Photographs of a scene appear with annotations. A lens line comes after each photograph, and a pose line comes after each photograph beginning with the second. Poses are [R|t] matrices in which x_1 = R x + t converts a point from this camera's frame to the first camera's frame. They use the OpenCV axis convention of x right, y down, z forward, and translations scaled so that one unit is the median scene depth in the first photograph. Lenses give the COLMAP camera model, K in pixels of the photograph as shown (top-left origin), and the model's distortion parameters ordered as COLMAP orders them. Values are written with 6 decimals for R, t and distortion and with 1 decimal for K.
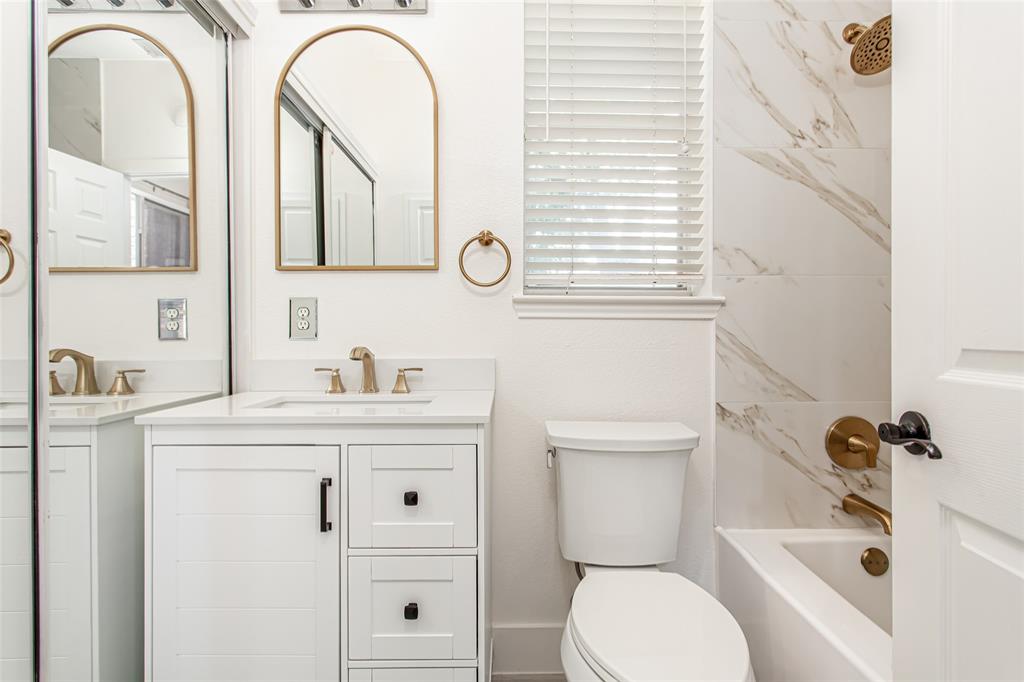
lens RADIAL K [[496.2, 0, 514.4], [0, 496.2, 336.2], [0, 0, 1]] dist [-0.001551, -0.001682]
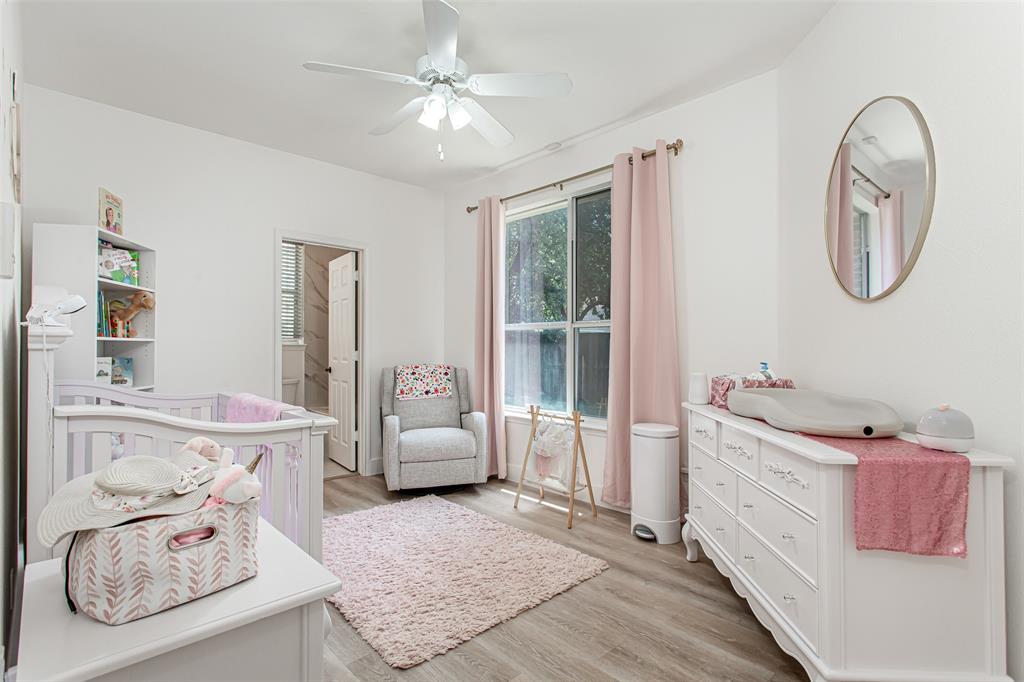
lens RADIAL K [[496.2, 0, 513.4], [0, 496.2, 338.5], [0, 0, 1]] dist [-0.001551, -0.001682]
pose [[0.729906, 0.006629, 0.683515, -0.966912], [0.002557, 0.999919, -0.012428, -0.074073], [-0.683543, 0.010819, 0.729830, -2.711004]]
